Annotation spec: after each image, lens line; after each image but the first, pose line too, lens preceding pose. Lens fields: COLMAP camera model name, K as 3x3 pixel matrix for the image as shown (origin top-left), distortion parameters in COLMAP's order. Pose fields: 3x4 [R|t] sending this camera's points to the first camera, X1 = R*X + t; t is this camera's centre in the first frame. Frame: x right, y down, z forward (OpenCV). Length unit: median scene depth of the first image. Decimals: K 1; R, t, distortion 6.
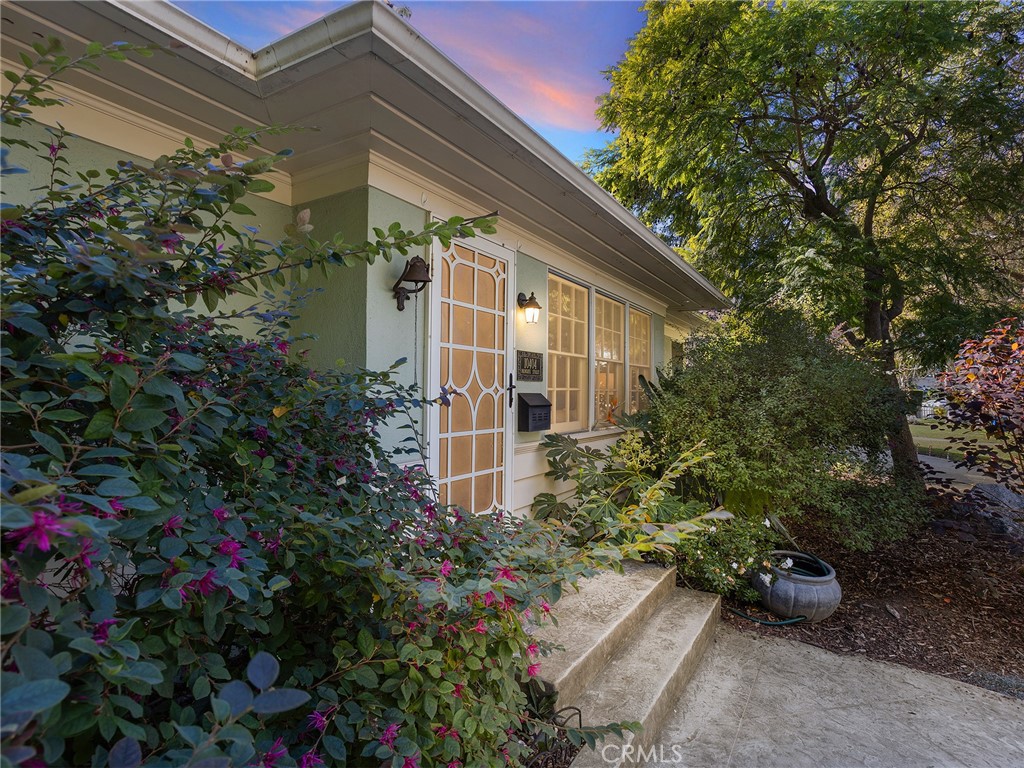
lens RADIAL K [[555.7, 0, 508.7], [0, 555.7, 377.3], [0, 0, 1]] dist [-0.047652, 0.032700]
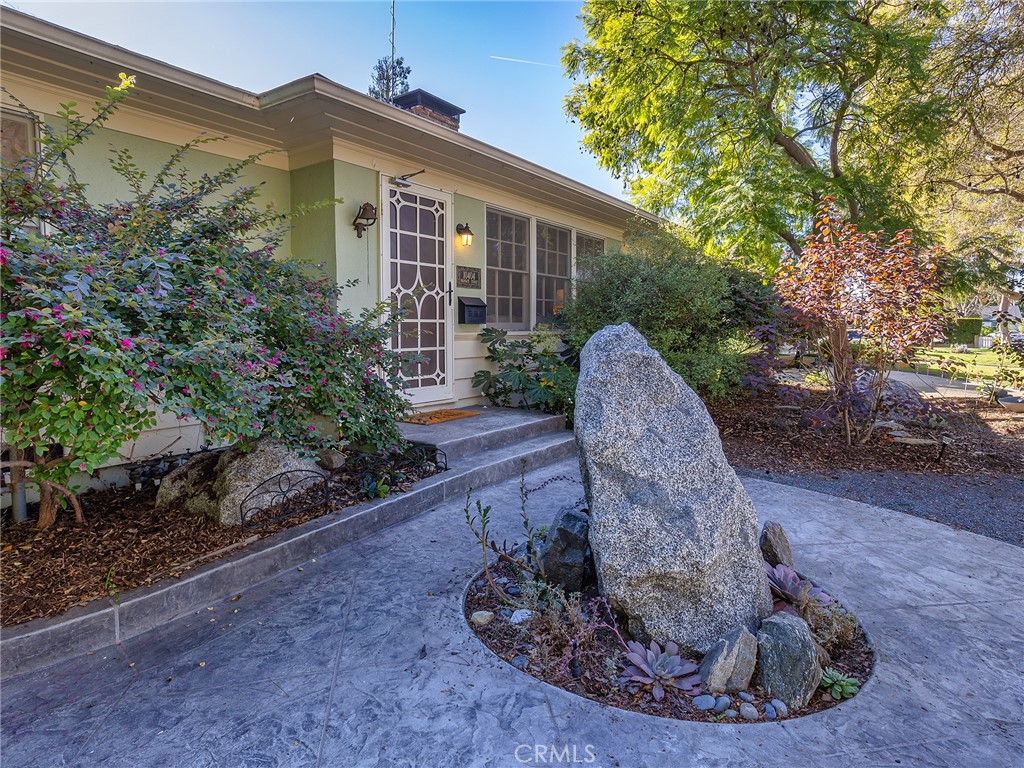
lens RADIAL K [[572.2, 0, 513.7], [0, 572.2, 371.3], [0, 0, 1]] dist [-0.058000, 0.033505]
pose [[0.998326, -0.006881, -0.057430, 0.259224], [0.012874, 0.994427, 0.104641, 0.072926], [0.056390, -0.105205, 0.992850, -0.482141]]
